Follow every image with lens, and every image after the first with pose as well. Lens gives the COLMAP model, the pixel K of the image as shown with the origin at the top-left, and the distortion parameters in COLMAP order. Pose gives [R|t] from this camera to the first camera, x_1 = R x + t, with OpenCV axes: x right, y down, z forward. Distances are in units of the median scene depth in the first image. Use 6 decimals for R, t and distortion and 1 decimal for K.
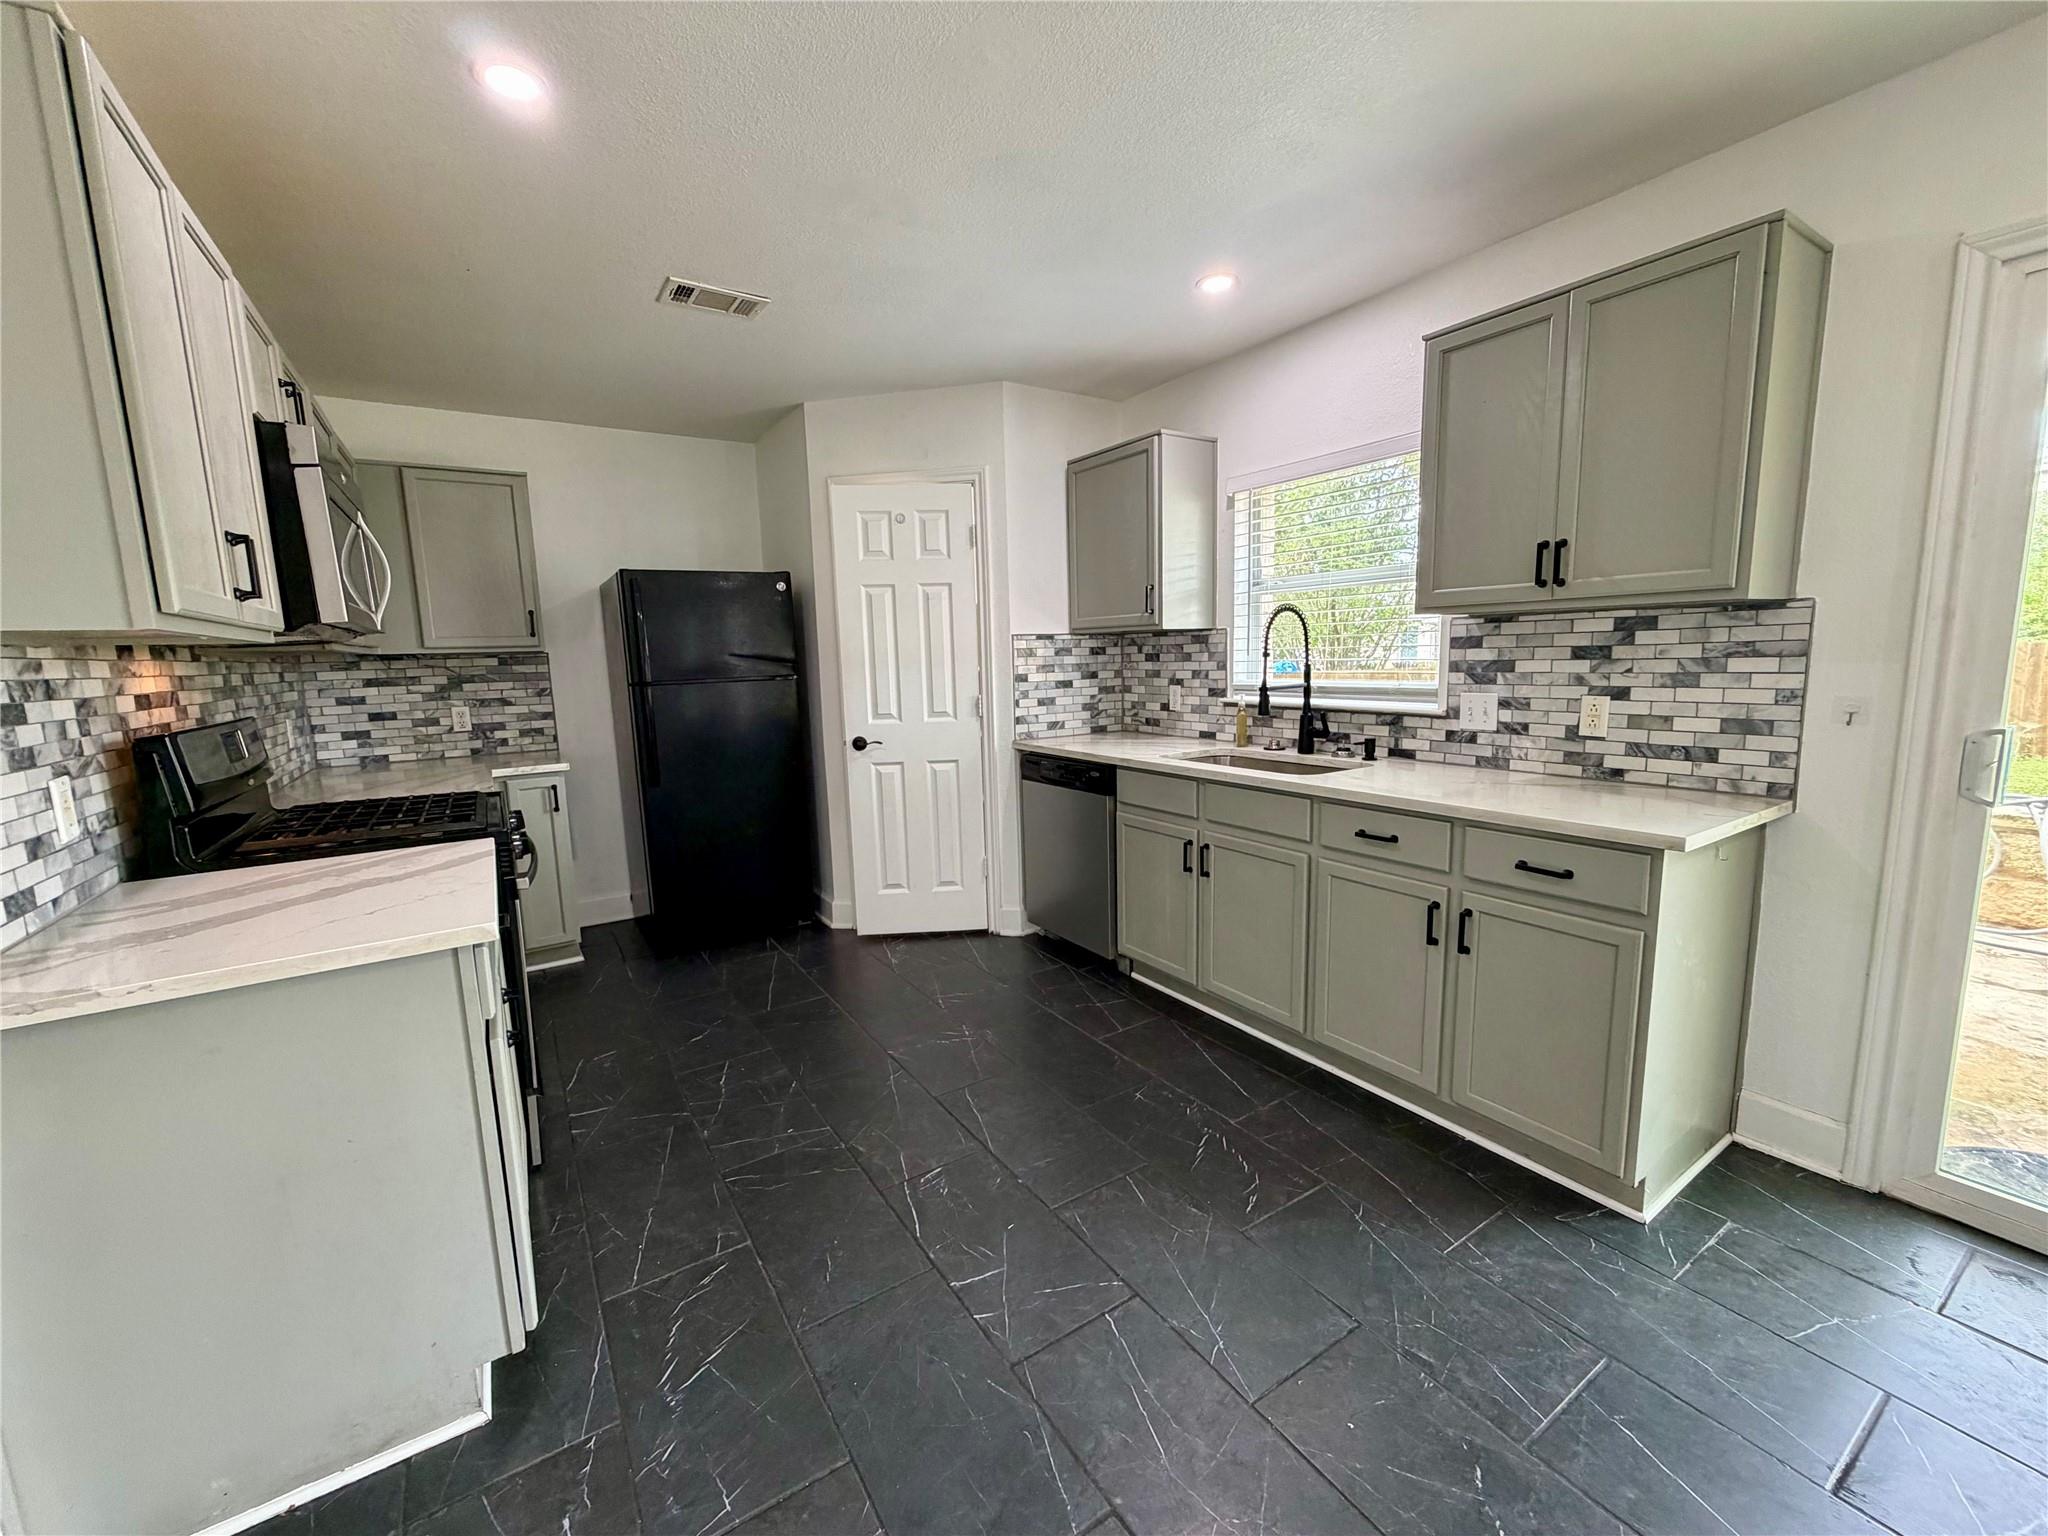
lens RADIAL K [[816.5, 0, 1023.1], [0, 816.5, 767.3], [0, 0, 1]] dist [0.000341, -0.000269]
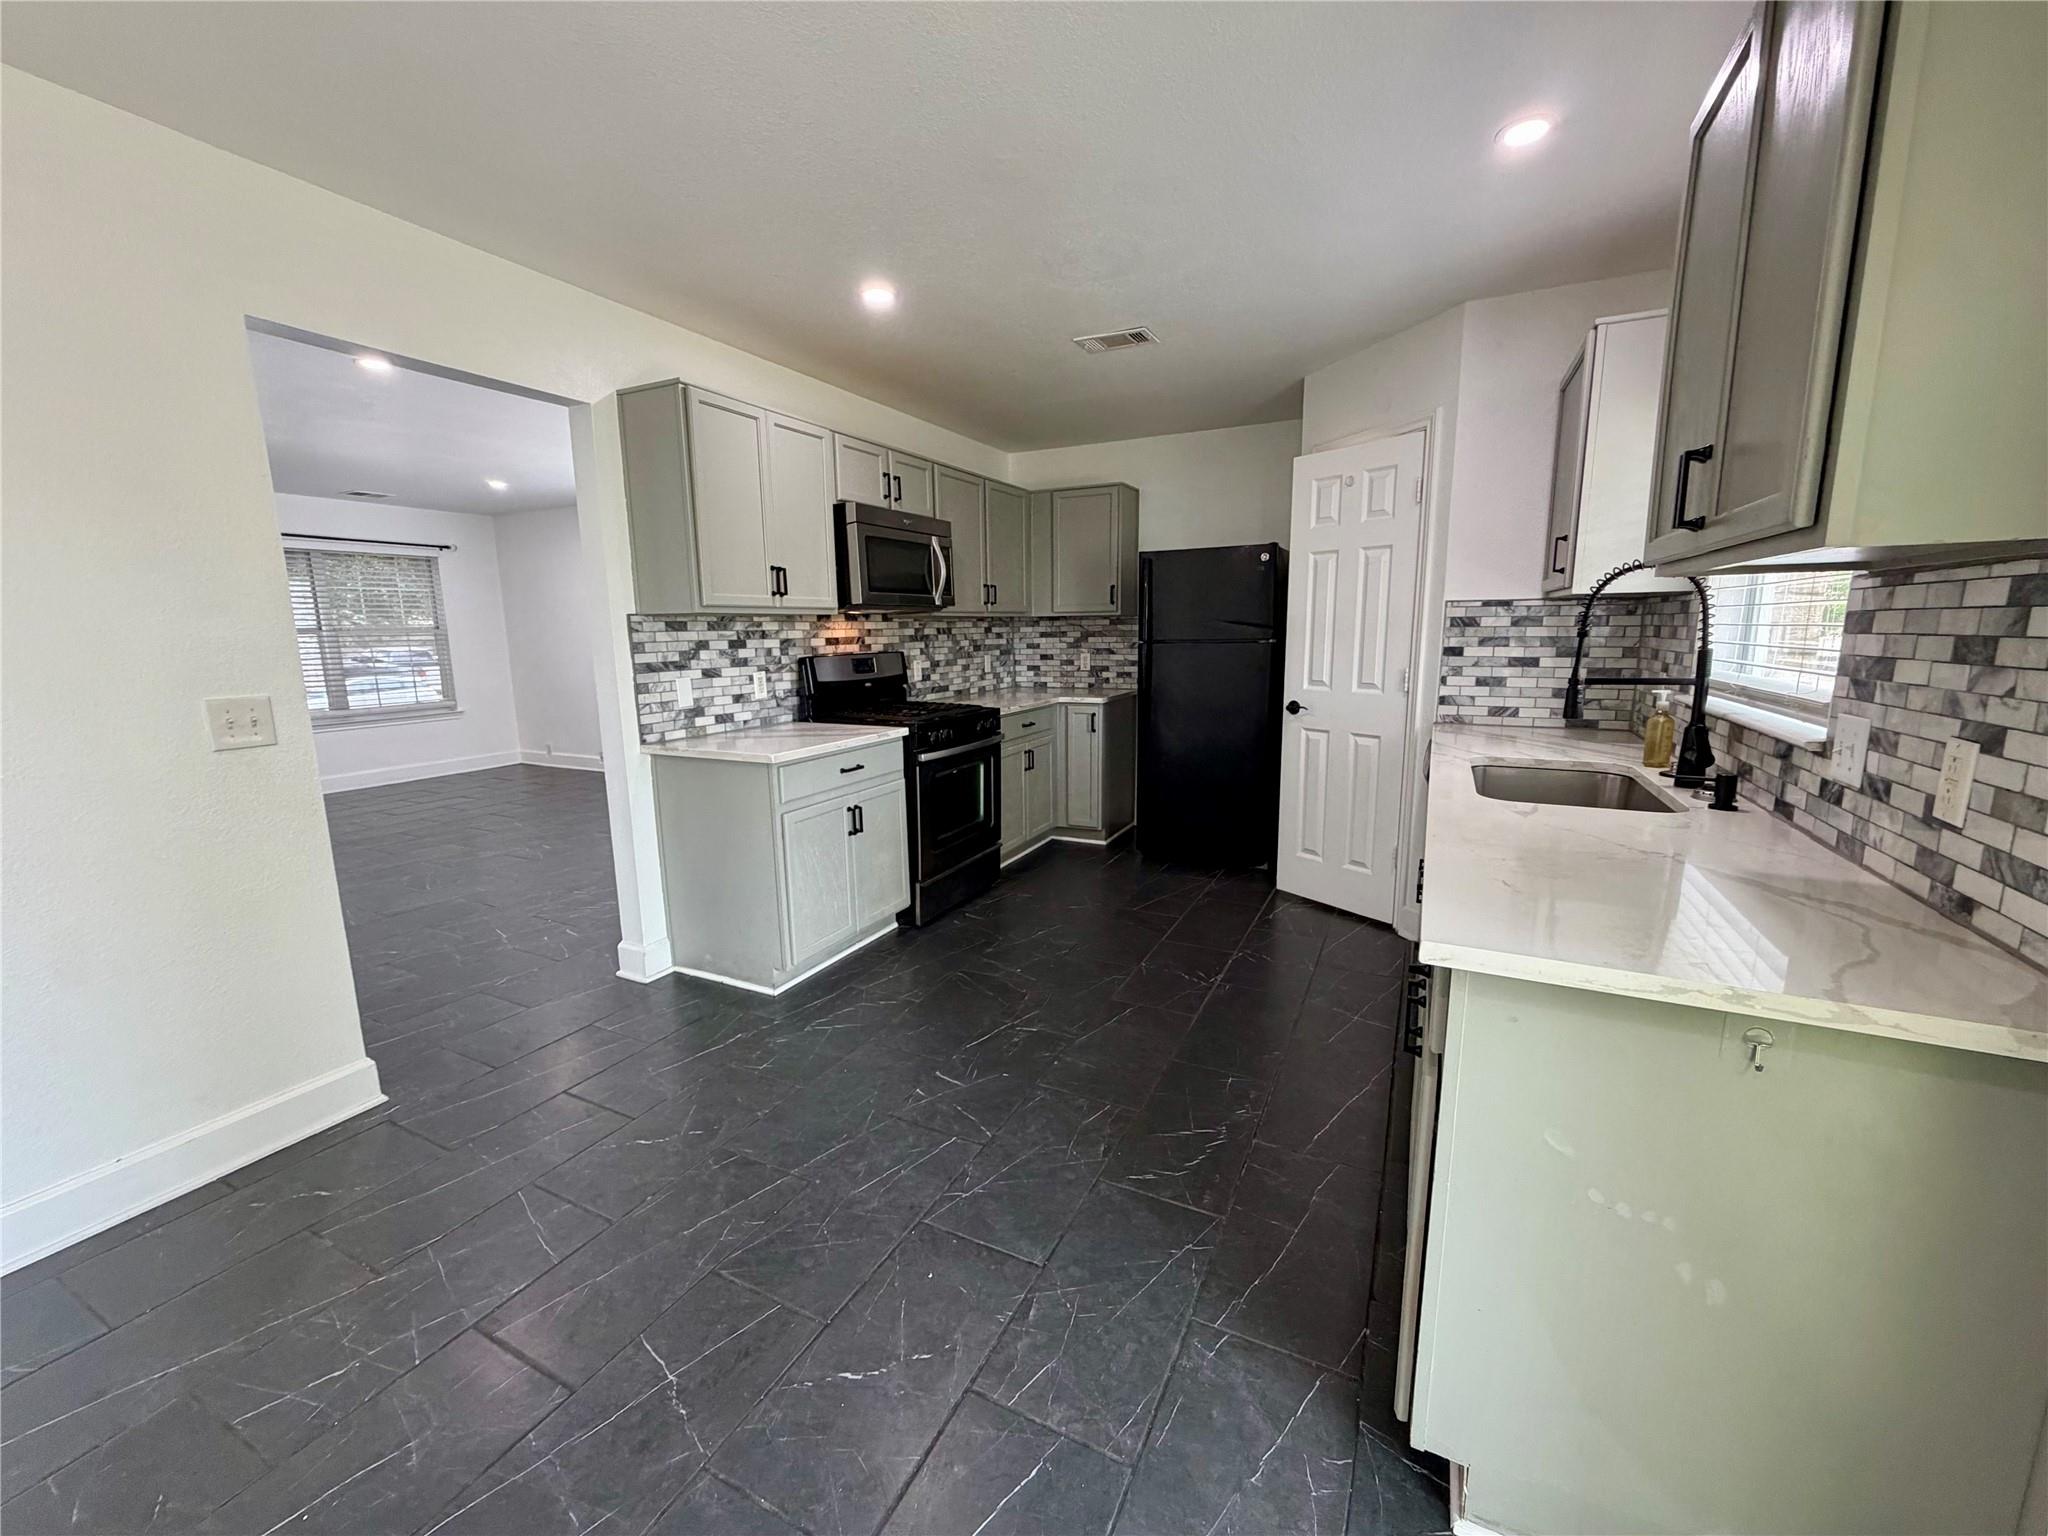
lens RADIAL K [[816.5, 0, 1023.1], [0, 816.5, 767.3], [0, 0, 1]] dist [0.000341, -0.000269]
pose [[0.505452, 0.167507, -0.846440, 0.749544], [-0.121738, 0.985007, 0.122234, -0.056917], [0.854224, 0.041260, 0.518265, 0.249087]]
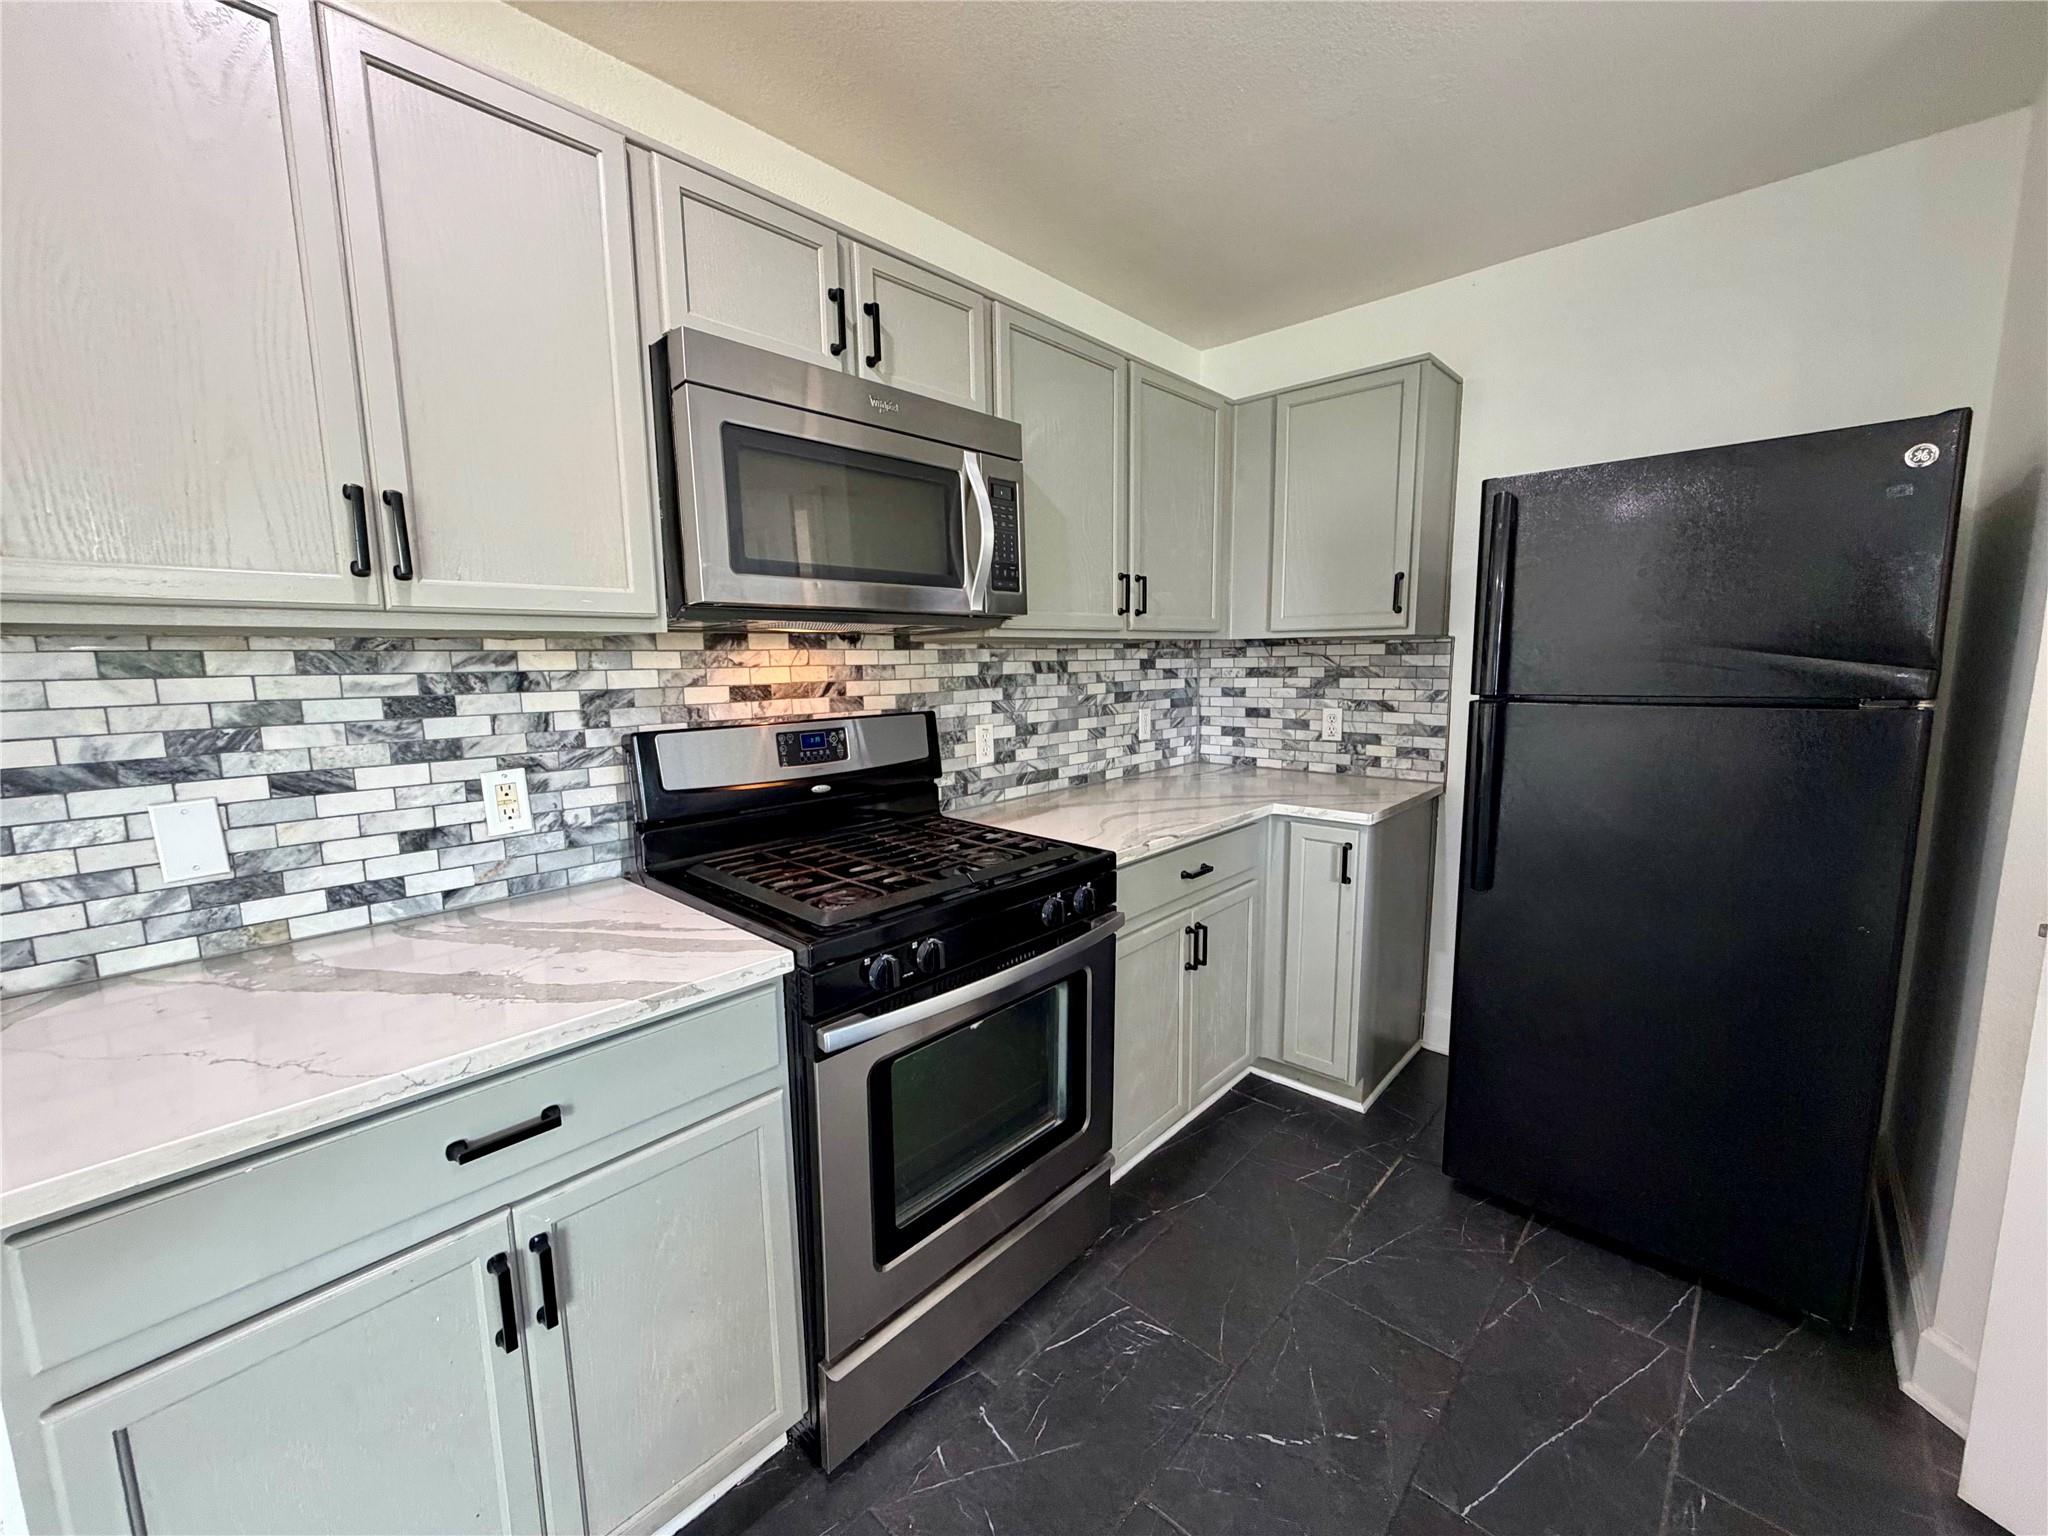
lens RADIAL K [[816.5, 0, 1023.1], [0, 816.5, 767.3], [0, 0, 1]] dist [0.000341, -0.000269]
pose [[0.246320, 0.155110, -0.956696, -0.038694], [-0.129769, 0.983500, 0.126045, -0.115820], [0.960462, 0.093102, 0.262384, 0.783036]]
